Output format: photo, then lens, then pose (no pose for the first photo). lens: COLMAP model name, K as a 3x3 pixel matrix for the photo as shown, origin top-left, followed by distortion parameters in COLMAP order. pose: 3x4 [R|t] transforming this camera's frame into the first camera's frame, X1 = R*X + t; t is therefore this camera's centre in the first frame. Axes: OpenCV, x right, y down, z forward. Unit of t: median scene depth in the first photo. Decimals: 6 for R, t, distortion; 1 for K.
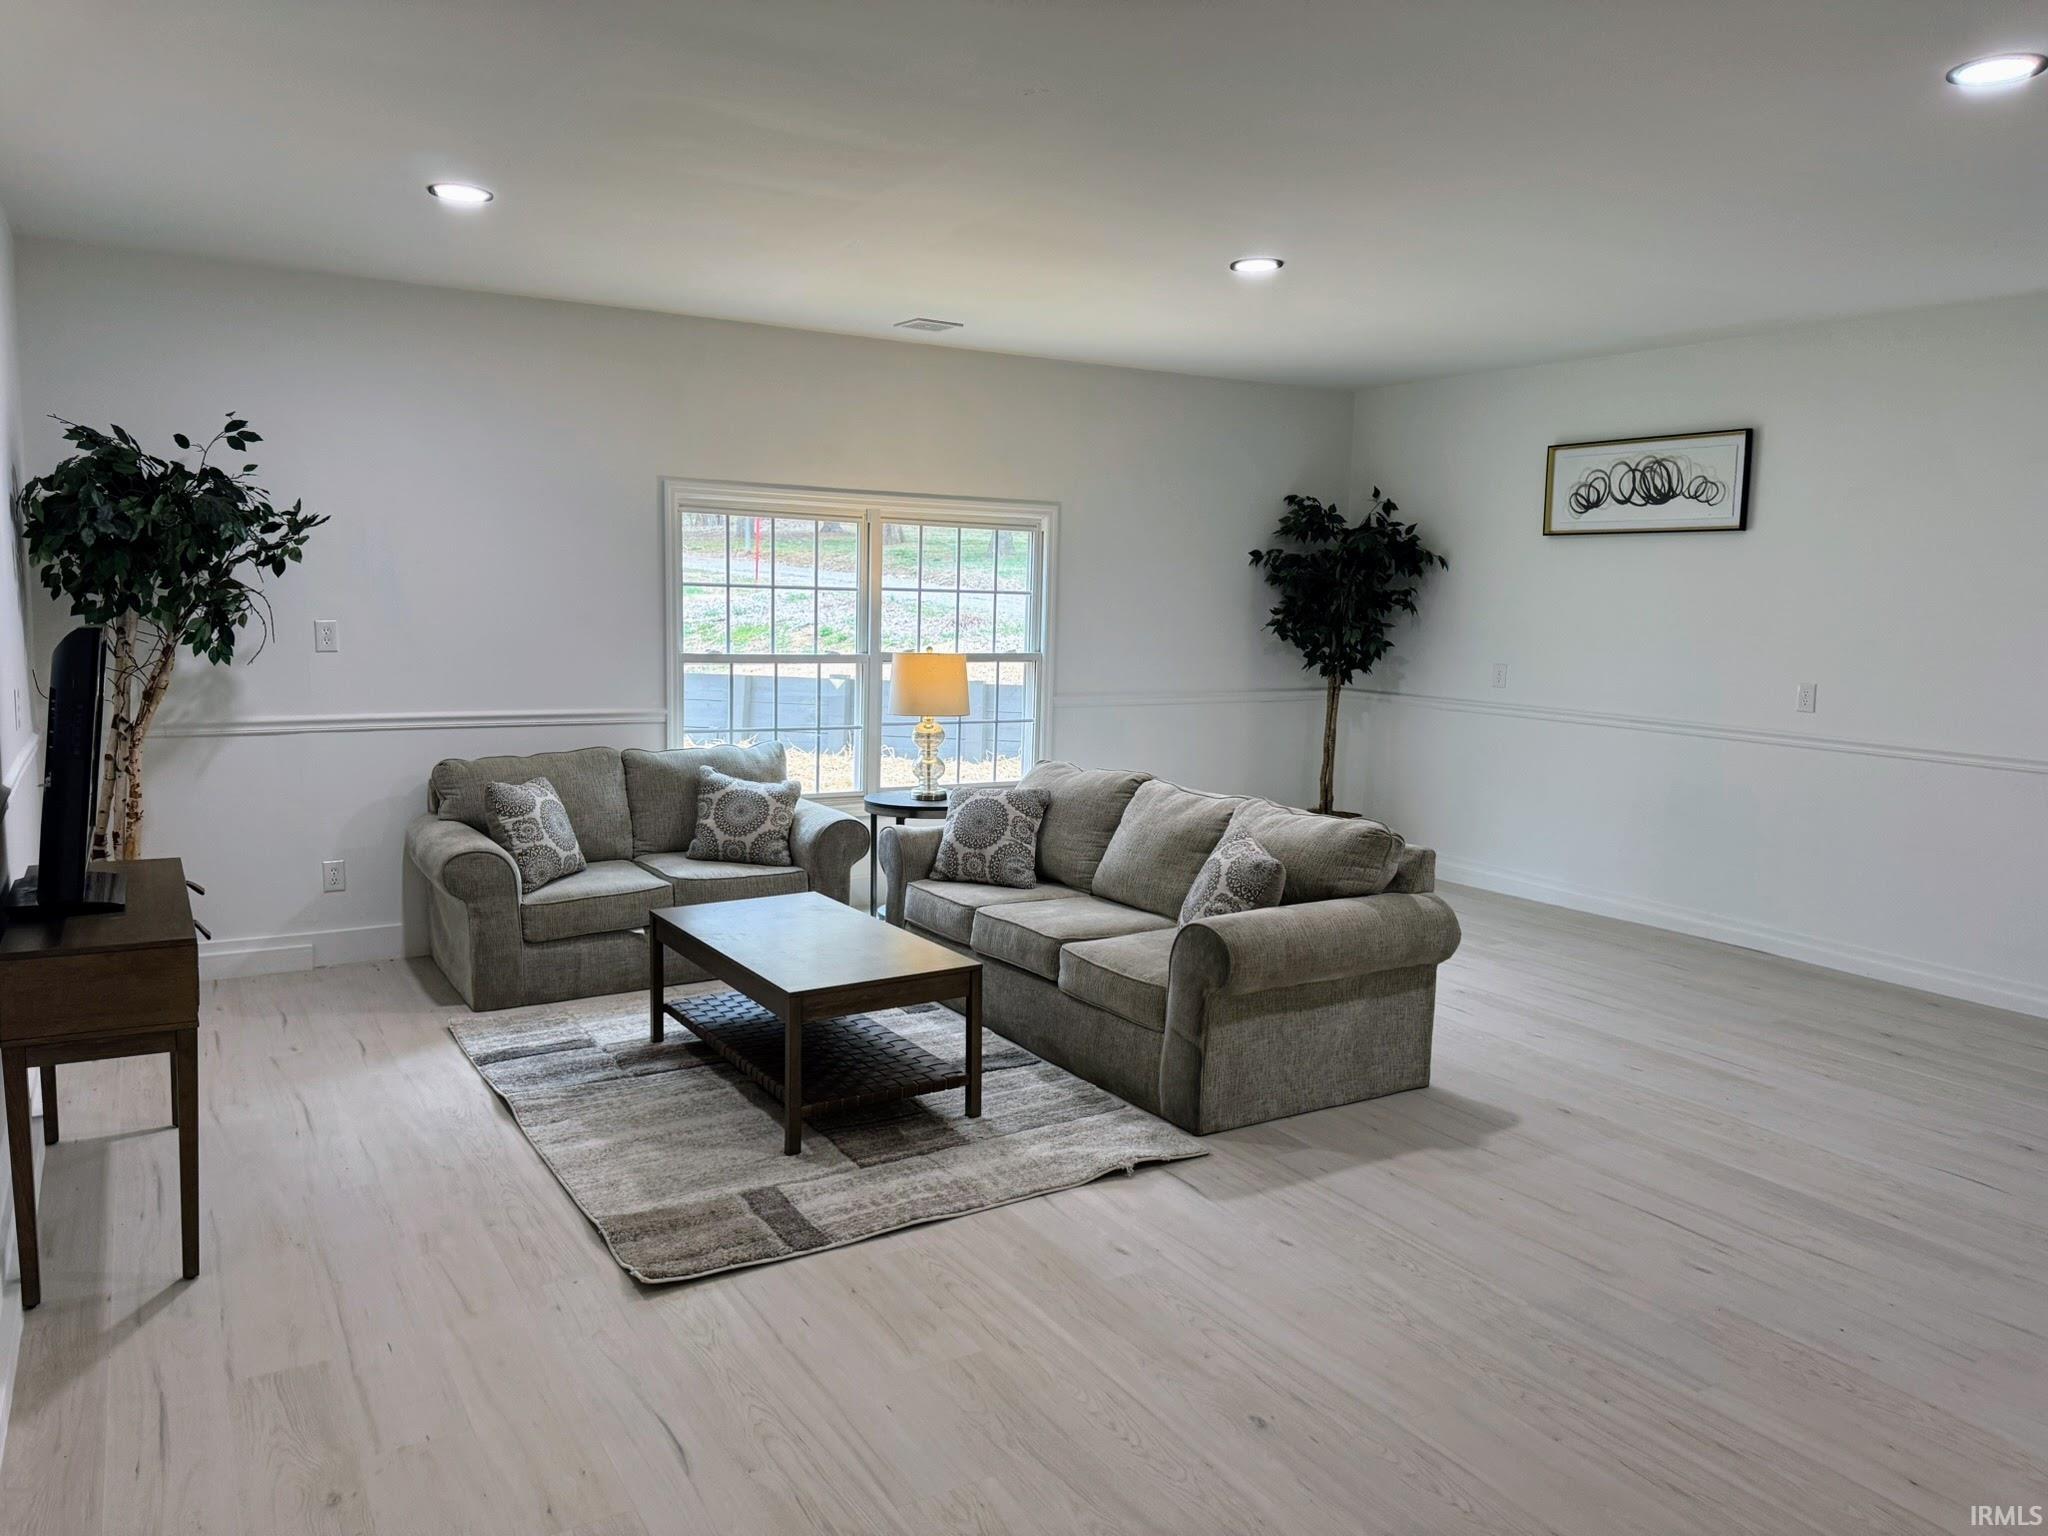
lens RADIAL K [[1426.0, 0, 1021.5], [0, 1426.0, 760.1], [0, 0, 1]] dist [0.003165, -0.007659]
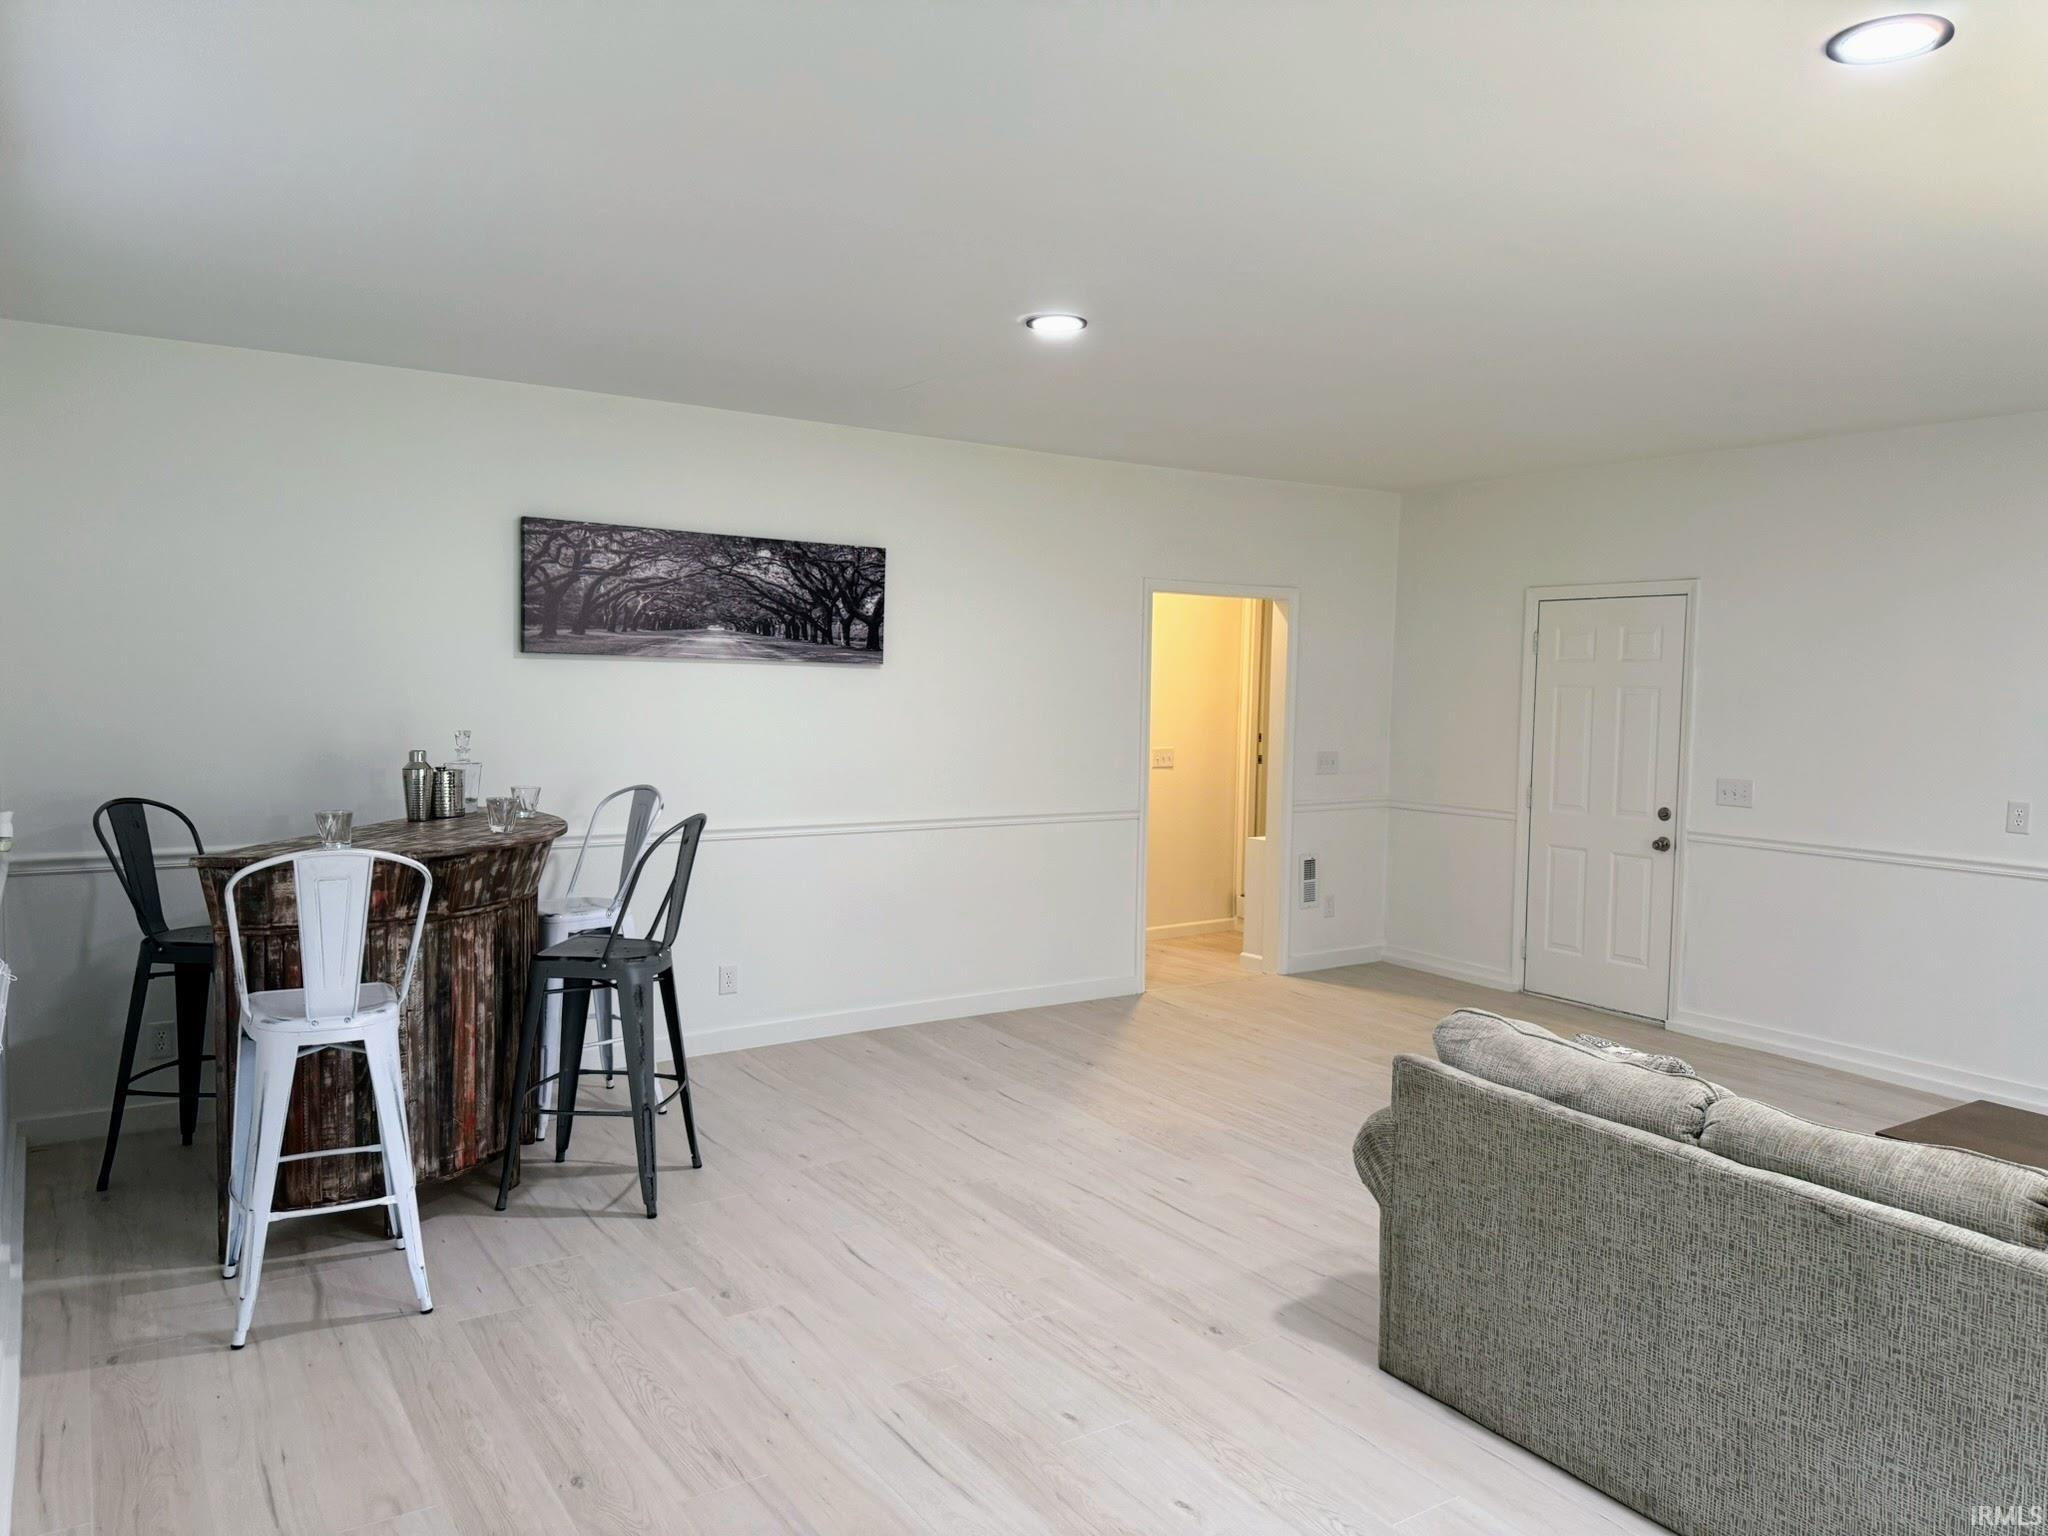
lens RADIAL K [[1385.1, 0, 1034.3], [0, 1385.1, 777.1], [0, 0, 1]] dist [0.077551, 0.000083]
pose [[-0.998345, -0.038424, -0.042800, 0.341275], [-0.045757, 0.981438, 0.186239, -0.136240], [0.034849, 0.187889, -0.981572, 1.109484]]
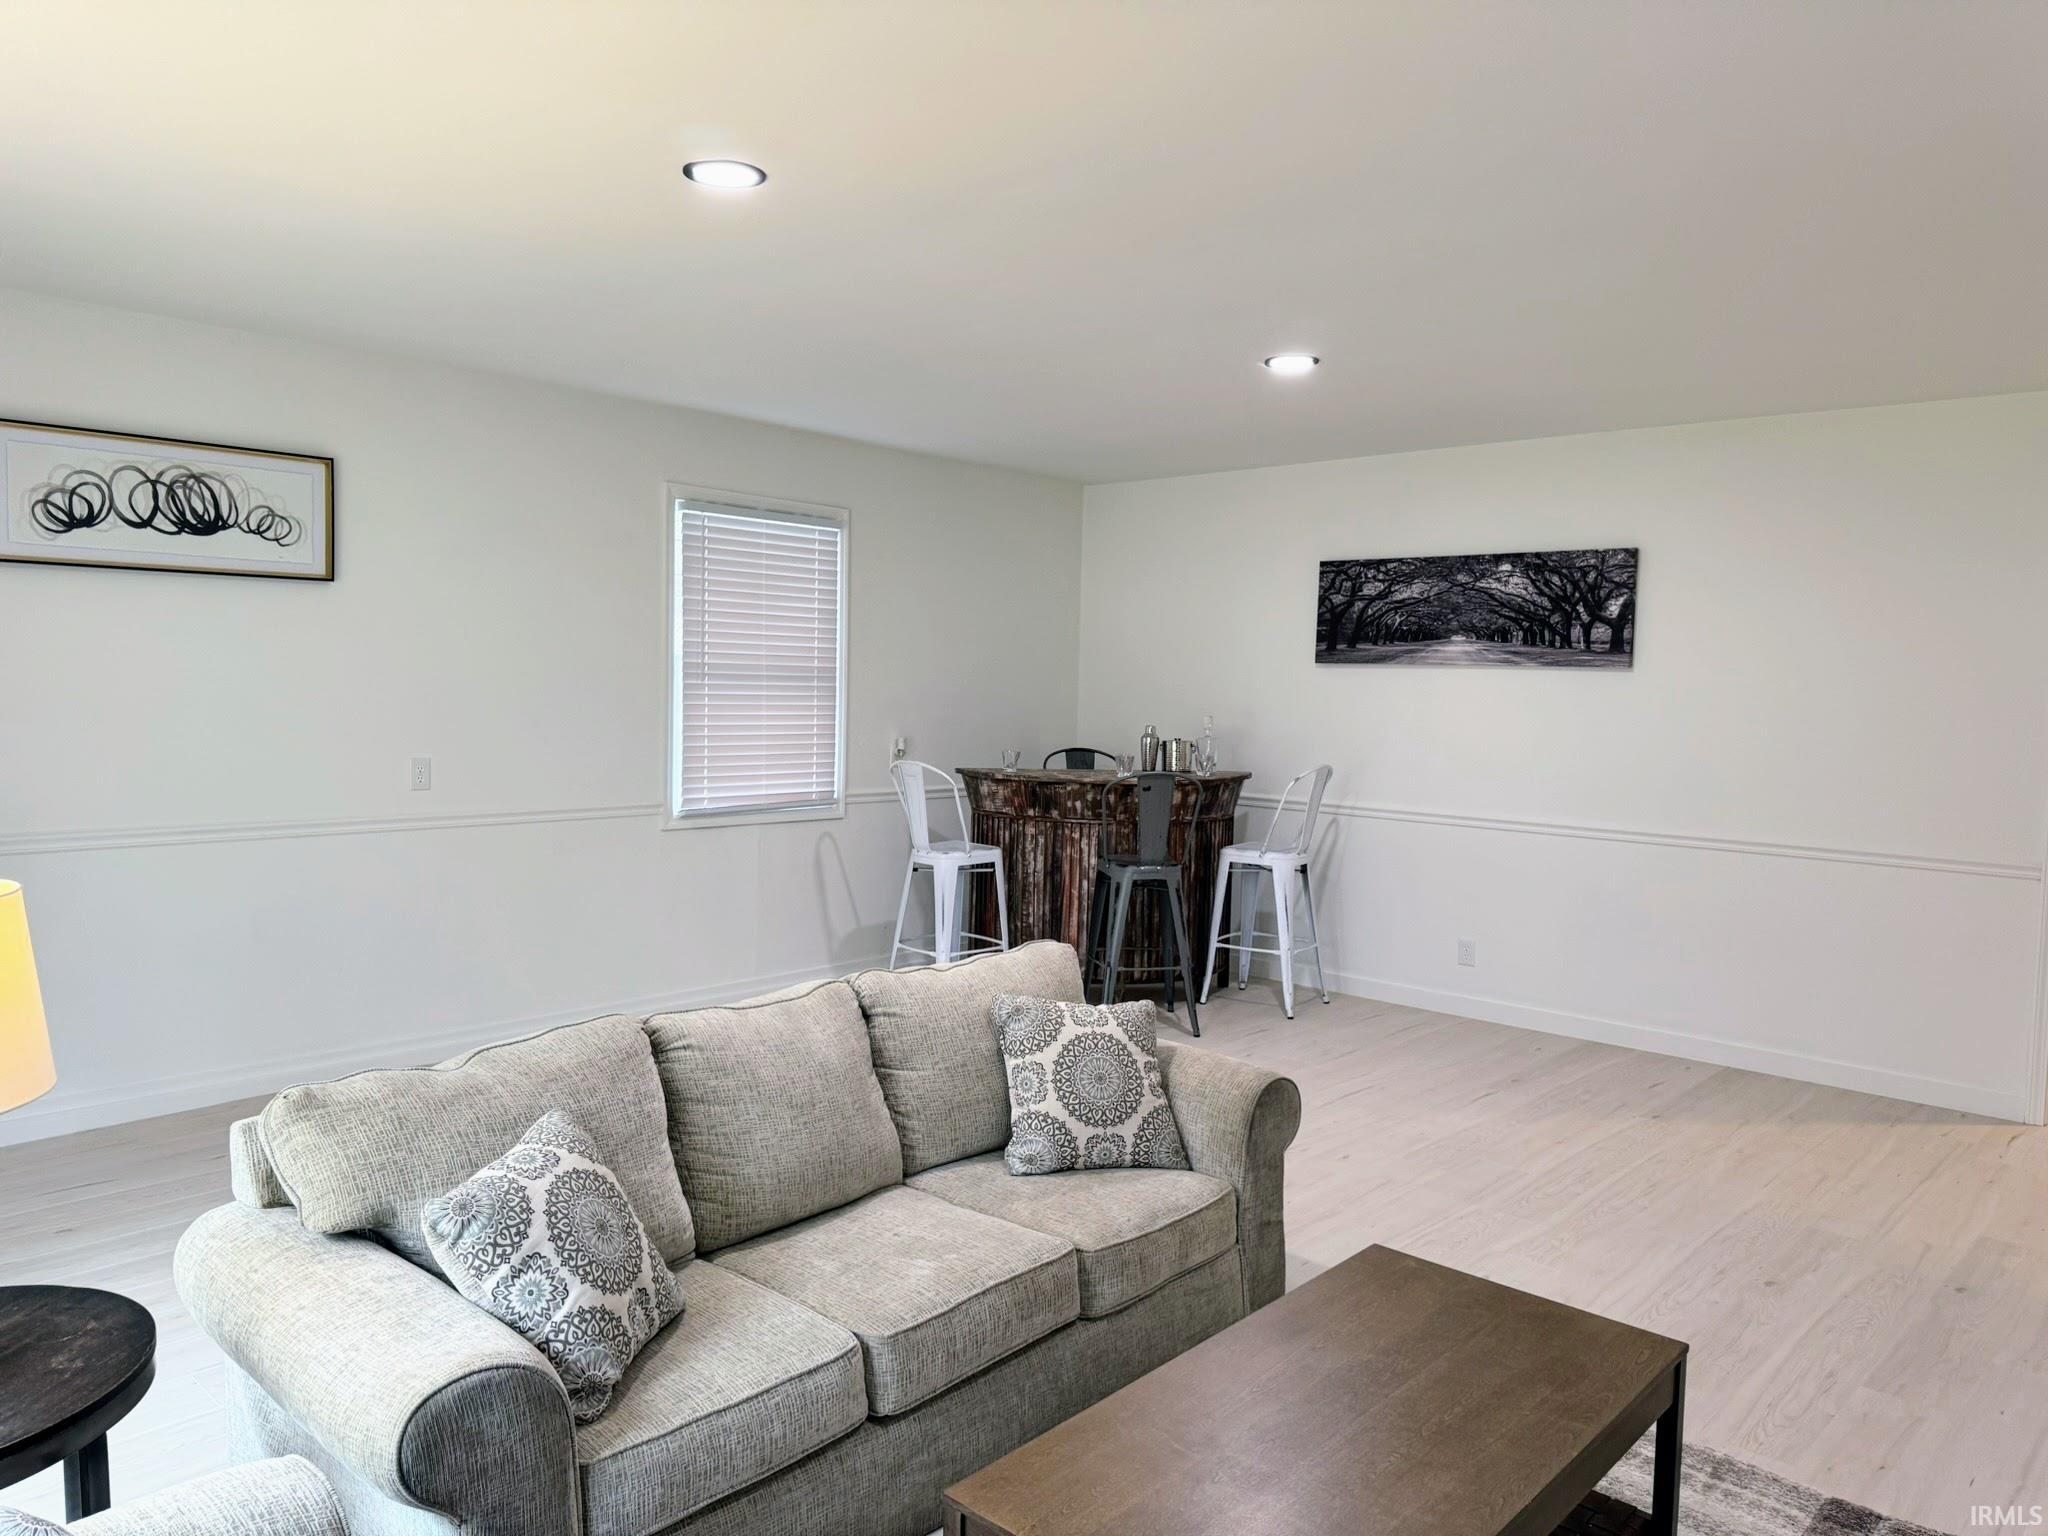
lens RADIAL K [[1426.0, 0, 1028.4], [0, 1426.0, 767.2], [0, 0, 1]] dist [0.003165, -0.007659]
pose [[-0.257206, -0.086615, 0.962467, -0.382907], [0.088119, 0.989724, 0.112616, -0.107223], [-0.962331, 0.113777, -0.246930, 0.792669]]
